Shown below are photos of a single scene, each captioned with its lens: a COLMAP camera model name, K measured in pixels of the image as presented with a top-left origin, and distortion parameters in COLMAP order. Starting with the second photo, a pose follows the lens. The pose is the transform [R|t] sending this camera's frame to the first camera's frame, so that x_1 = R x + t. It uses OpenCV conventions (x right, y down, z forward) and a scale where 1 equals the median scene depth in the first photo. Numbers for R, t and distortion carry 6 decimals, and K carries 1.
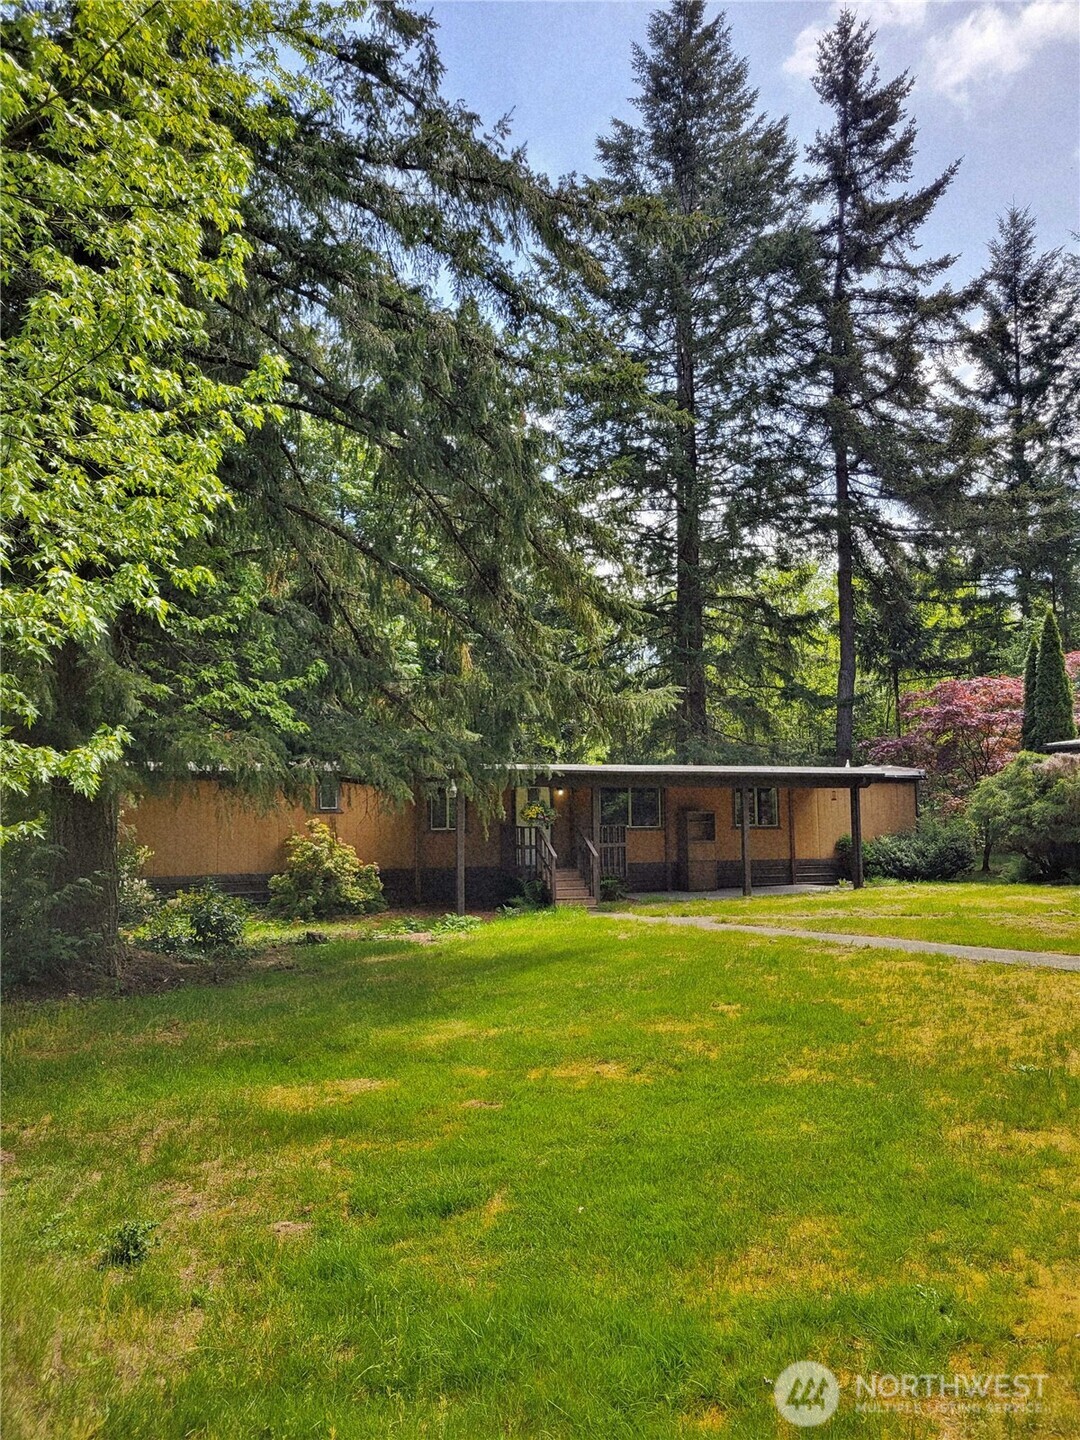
lens RADIAL K [[1088.0, 0, 544.6], [0, 1088.0, 717.1], [0, 0, 1]] dist [0.061990, -0.037713]
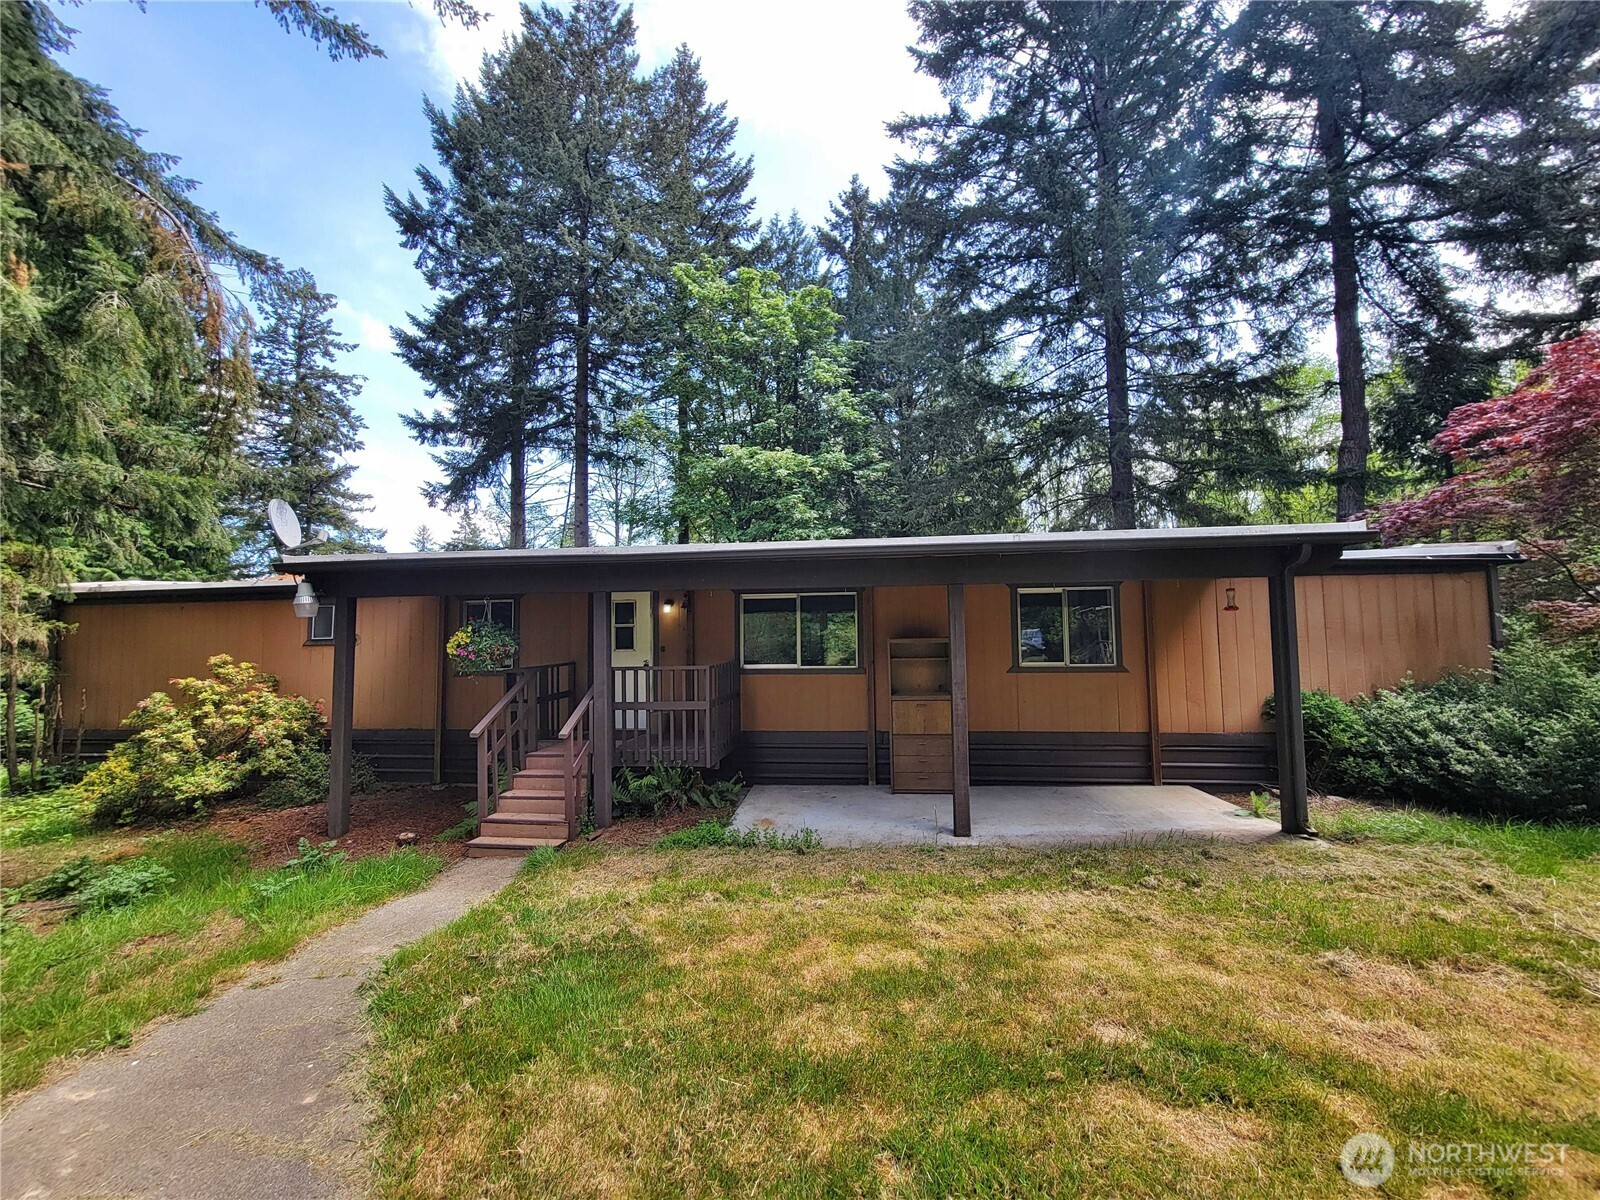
lens RADIAL K [[652.7, 0, 794.5], [0, 652.7, 599.6], [0, 0, 1]] dist [-0.004293, -0.001703]
pose [[0.880520, -0.033568, -0.472819, 0.230532], [0.055181, 0.997966, 0.031910, 0.053352], [0.470786, -0.054188, 0.880582, 0.683218]]
